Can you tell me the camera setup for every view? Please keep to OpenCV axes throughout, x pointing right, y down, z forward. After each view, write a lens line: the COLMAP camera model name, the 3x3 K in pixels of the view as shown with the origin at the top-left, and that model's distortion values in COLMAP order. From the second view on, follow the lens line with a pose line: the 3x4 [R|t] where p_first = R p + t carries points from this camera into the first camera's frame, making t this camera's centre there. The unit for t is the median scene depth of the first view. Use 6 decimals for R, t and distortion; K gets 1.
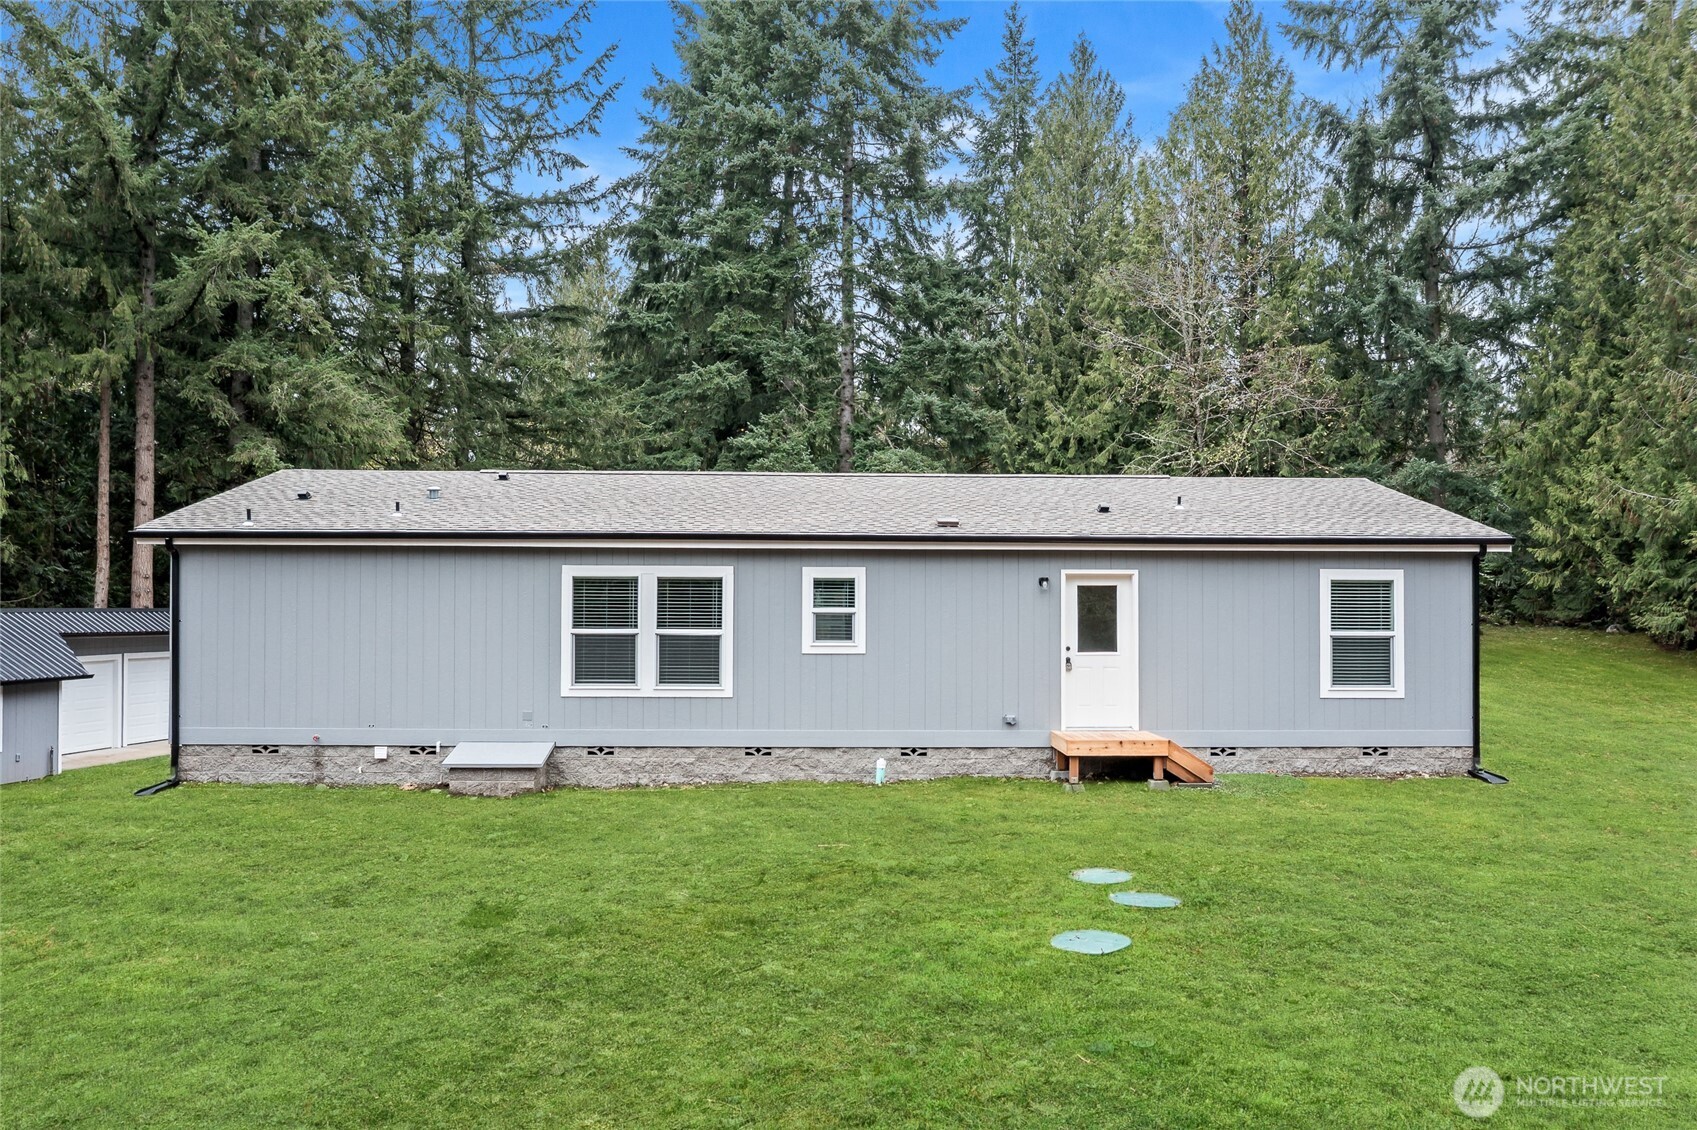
lens RADIAL K [[1370.8, 0, 850.0], [0, 1370.8, 574.4], [0, 0, 1]] dist [-0.023496, 0.000779]
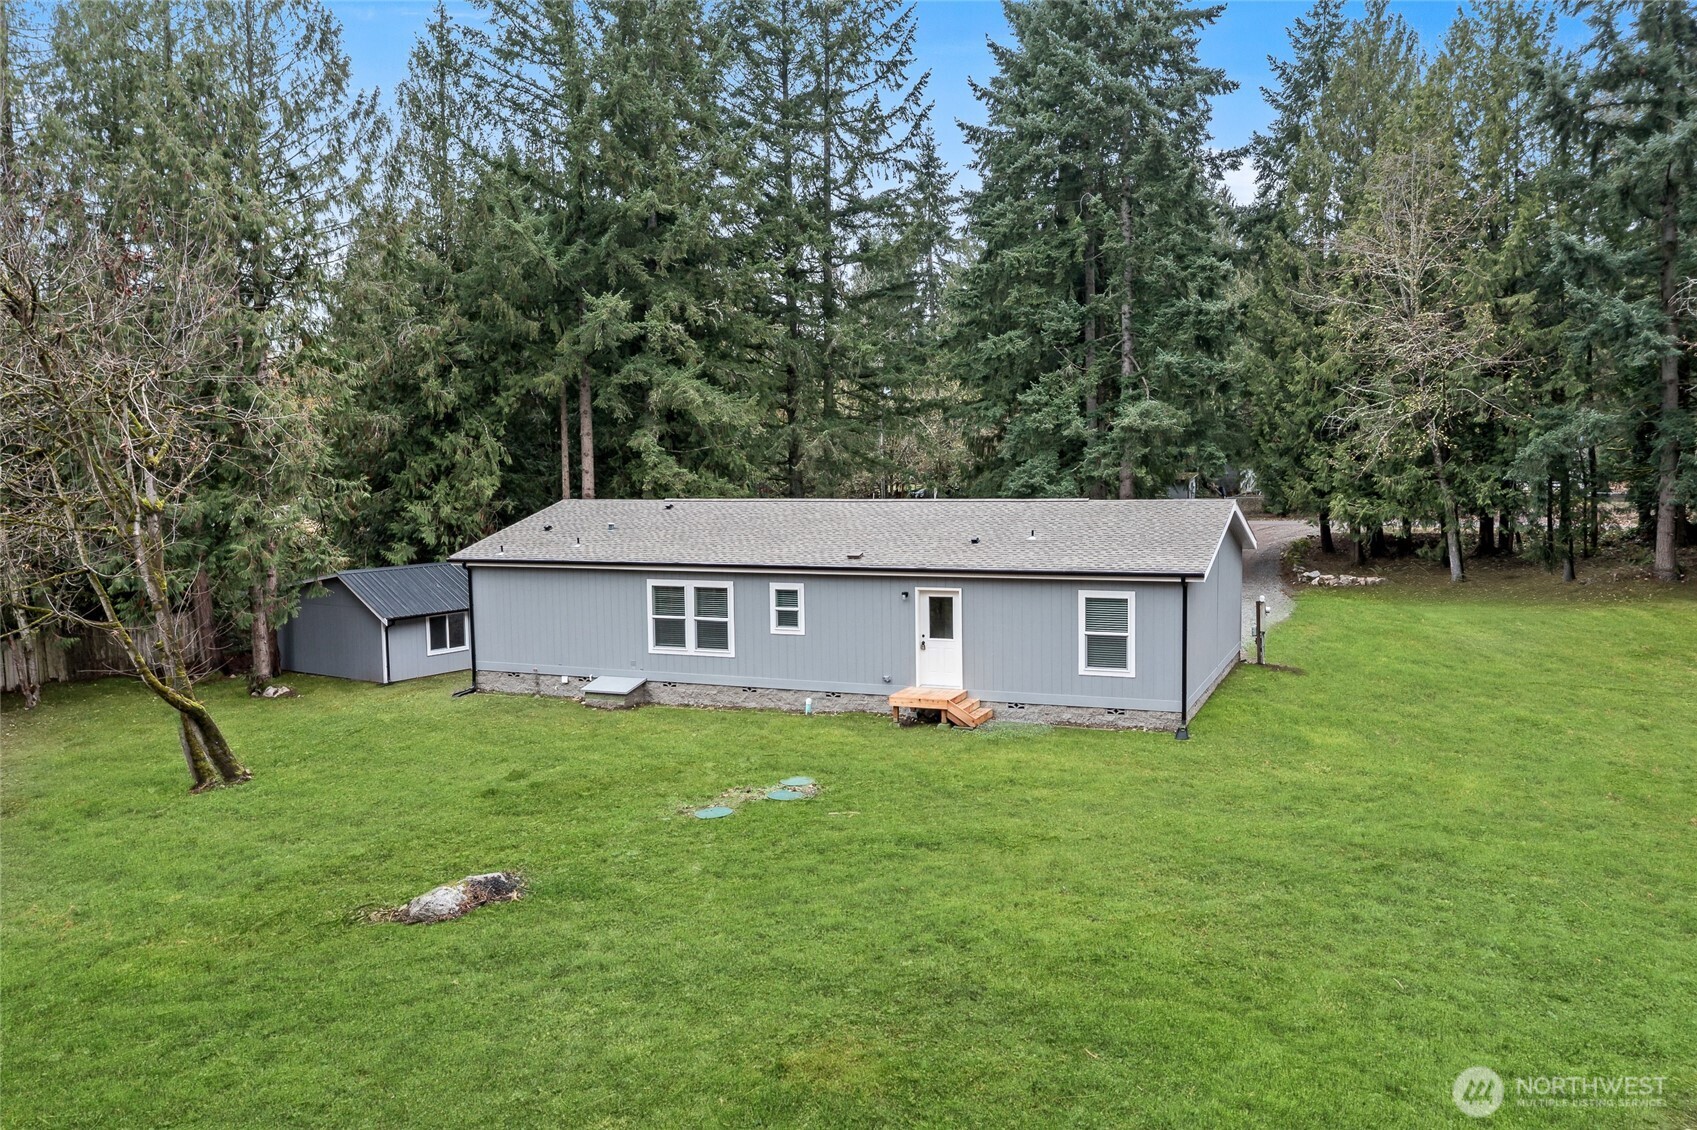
lens RADIAL K [[1355.0, 0, 848.5], [0, 1355.0, 565.0], [0, 0, 1]] dist [-0.027019, 0.011755]
pose [[0.908090, 0.016971, -0.418431, 0.747587], [0.027260, 0.994664, 0.099503, -0.189486], [0.417887, -0.101764, 0.902782, -0.456979]]
